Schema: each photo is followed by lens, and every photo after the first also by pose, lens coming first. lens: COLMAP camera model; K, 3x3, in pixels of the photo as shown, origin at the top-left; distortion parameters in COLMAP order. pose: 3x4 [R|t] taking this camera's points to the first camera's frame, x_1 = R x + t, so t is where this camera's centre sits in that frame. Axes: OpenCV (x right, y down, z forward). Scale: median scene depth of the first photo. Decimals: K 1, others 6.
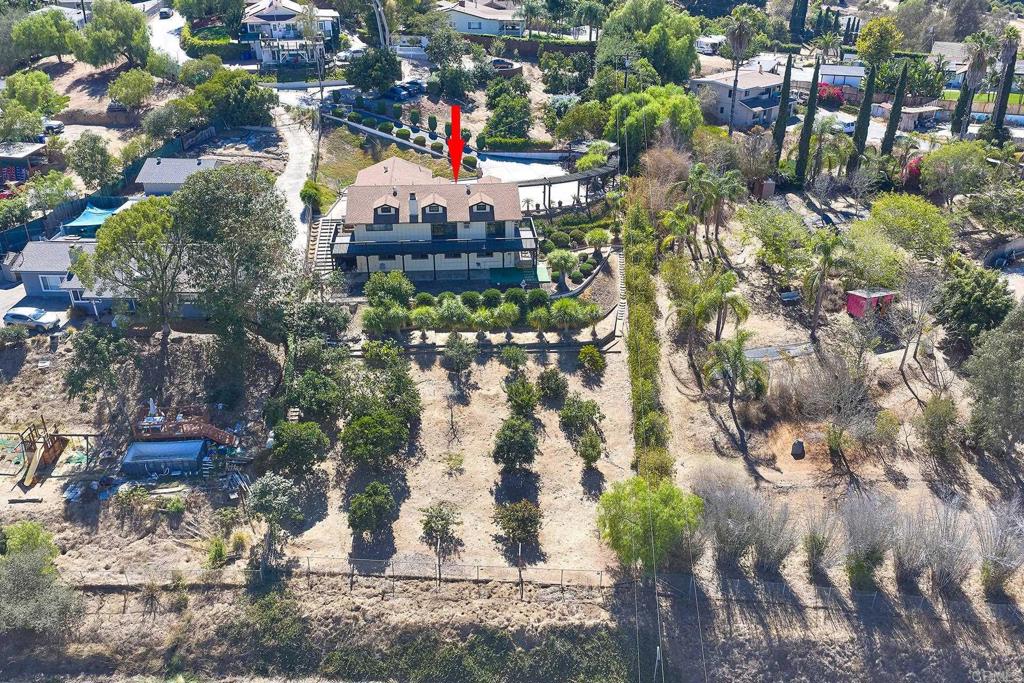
lens RADIAL K [[842.8, 0, 517.9], [0, 842.8, 339.1], [0, 0, 1]] dist [0.014263, -0.016573]
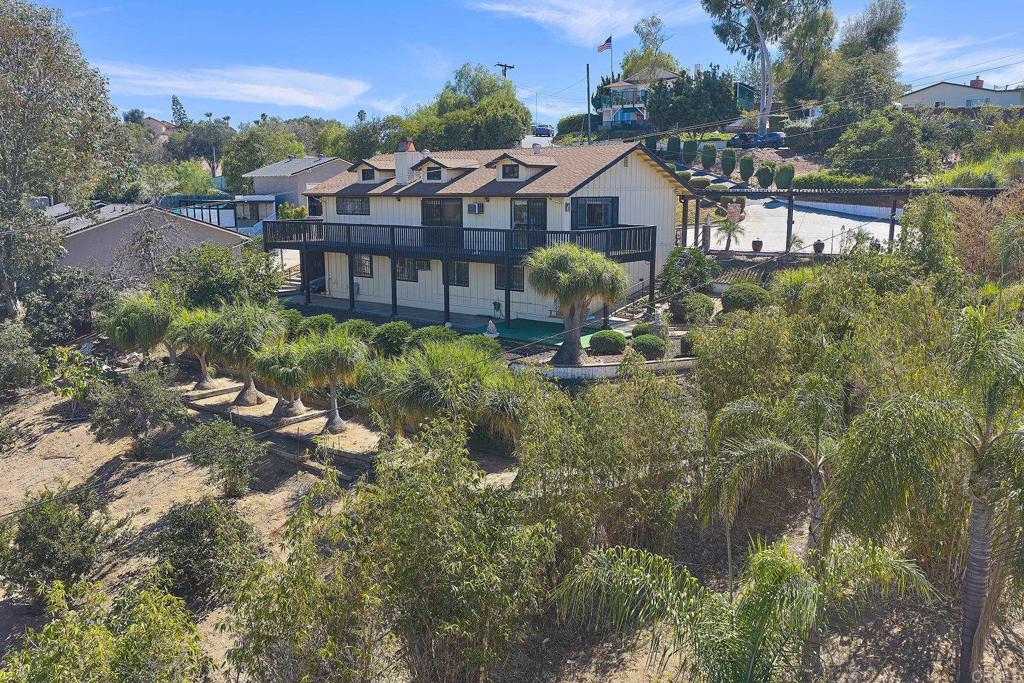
lens RADIAL K [[842.8, 0, 517.9], [0, 842.8, 339.1], [0, 0, 1]] dist [0.014263, -0.016573]
pose [[0.710215, 0.114959, -0.694535, 0.294736], [-0.318489, 0.932309, -0.171363, -0.001863], [0.627822, 0.342906, 0.698753, 0.788026]]
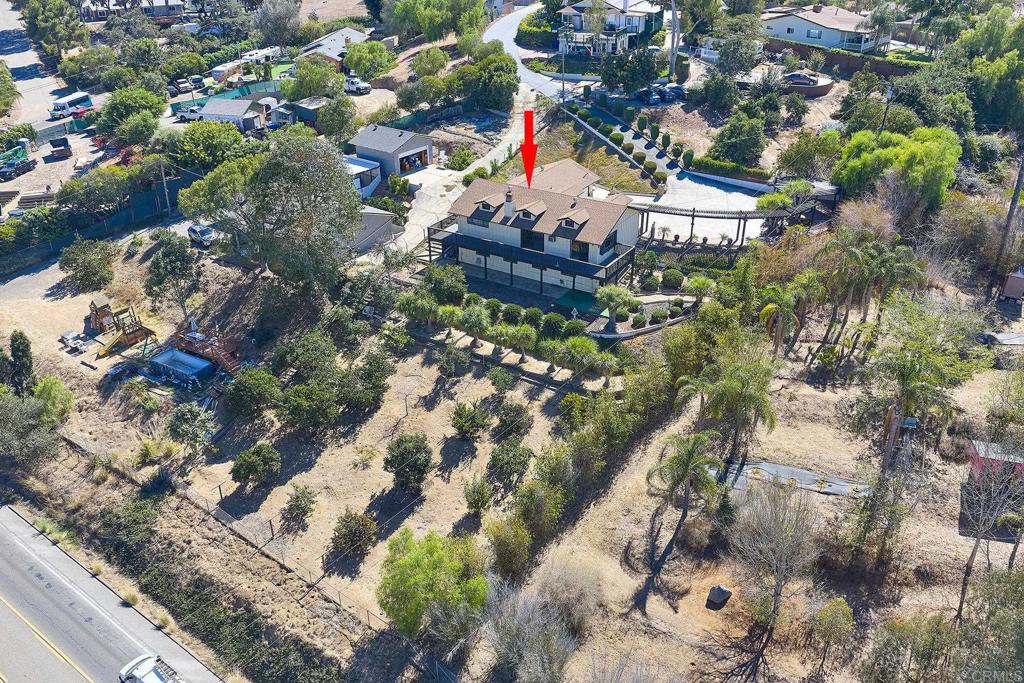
lens RADIAL K [[842.8, 0, 517.9], [0, 842.8, 339.1], [0, 0, 1]] dist [0.014263, -0.016573]
pose [[0.803093, 0.274716, -0.528747, 0.481266], [-0.269473, 0.958895, 0.088912, -0.108638], [0.531438, 0.071079, 0.844110, 0.197424]]
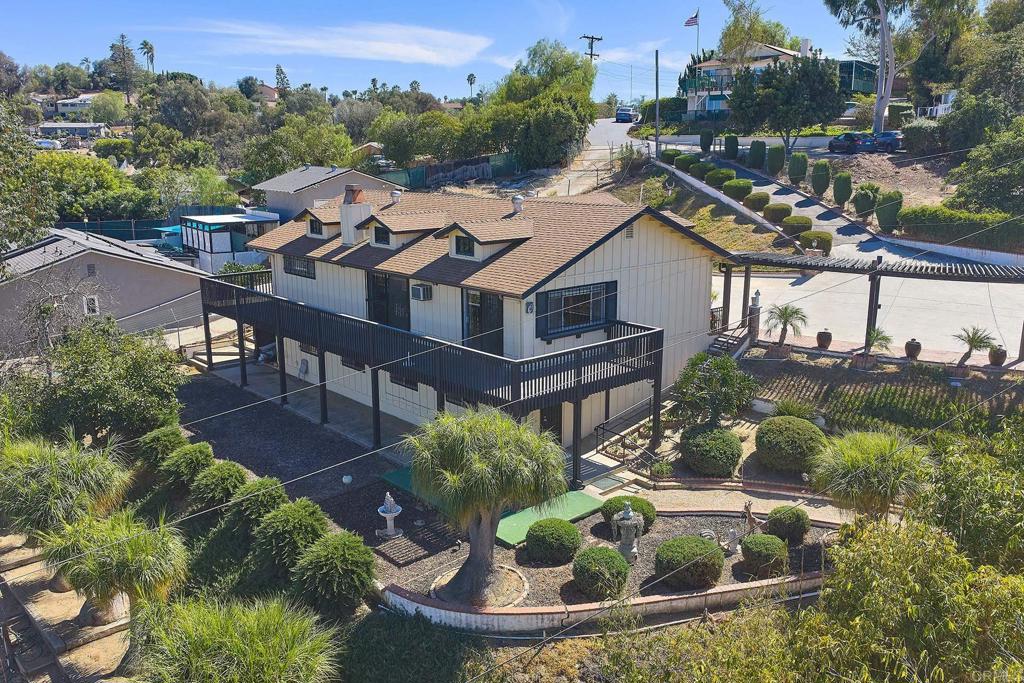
lens RADIAL K [[842.8, 0, 517.9], [0, 842.8, 339.1], [0, 0, 1]] dist [0.014263, -0.016573]
pose [[0.603606, 0.169390, -0.779081, 0.239733], [-0.362851, 0.928471, -0.079255, -0.114654], [0.709929, 0.330529, 0.621894, 0.897774]]
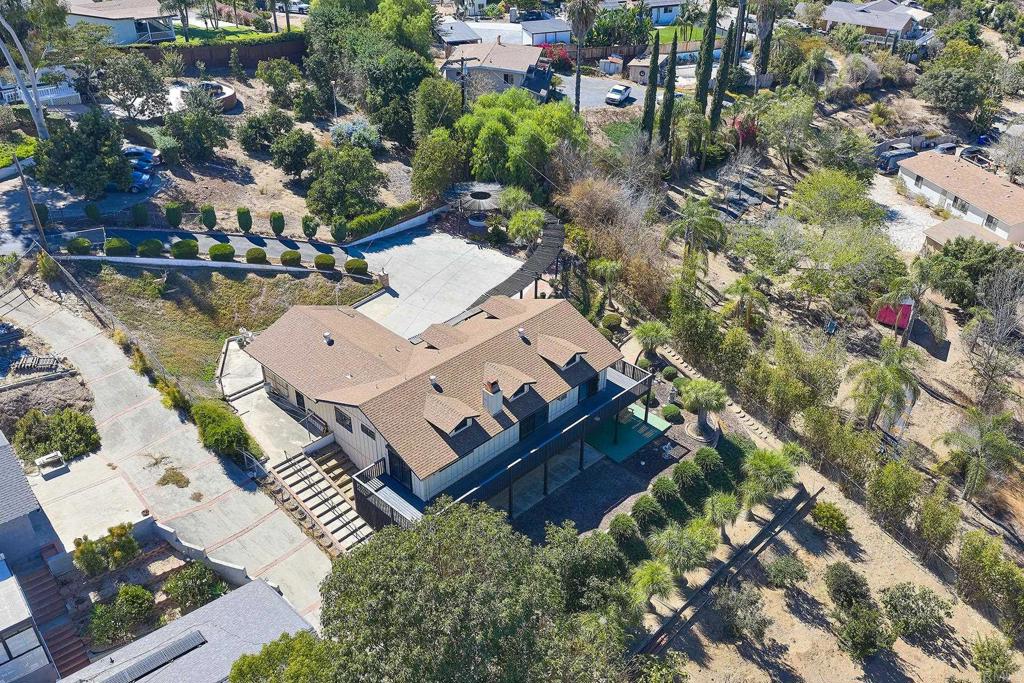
lens RADIAL K [[842.8, 0, 517.9], [0, 842.8, 339.1], [0, 0, 1]] dist [0.014263, -0.016573]
pose [[0.761691, -0.339321, 0.551985, -0.454161], [0.290741, 0.940317, 0.176842, -0.320069], [-0.579047, 0.025786, 0.814886, 0.546727]]
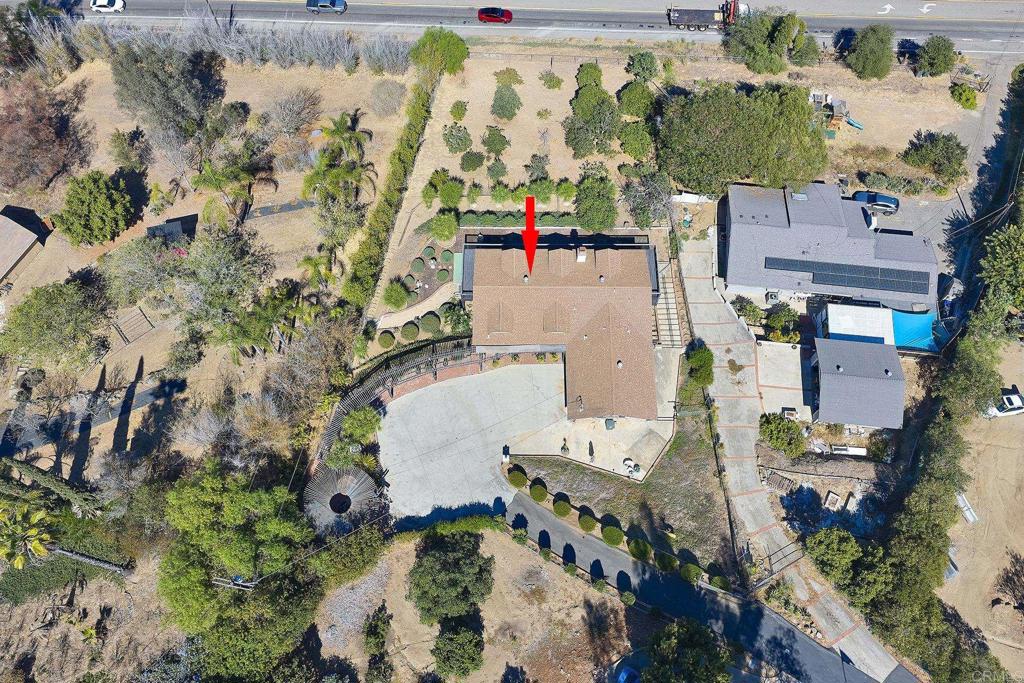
lens RADIAL K [[842.8, 0, 517.9], [0, 842.8, 339.1], [0, 0, 1]] dist [0.014263, -0.016573]
pose [[-0.995899, -0.087517, 0.022919, -0.085836], [0.029258, -0.071857, 0.996986, -1.262370], [-0.085606, 0.993568, 0.074123, 1.110361]]
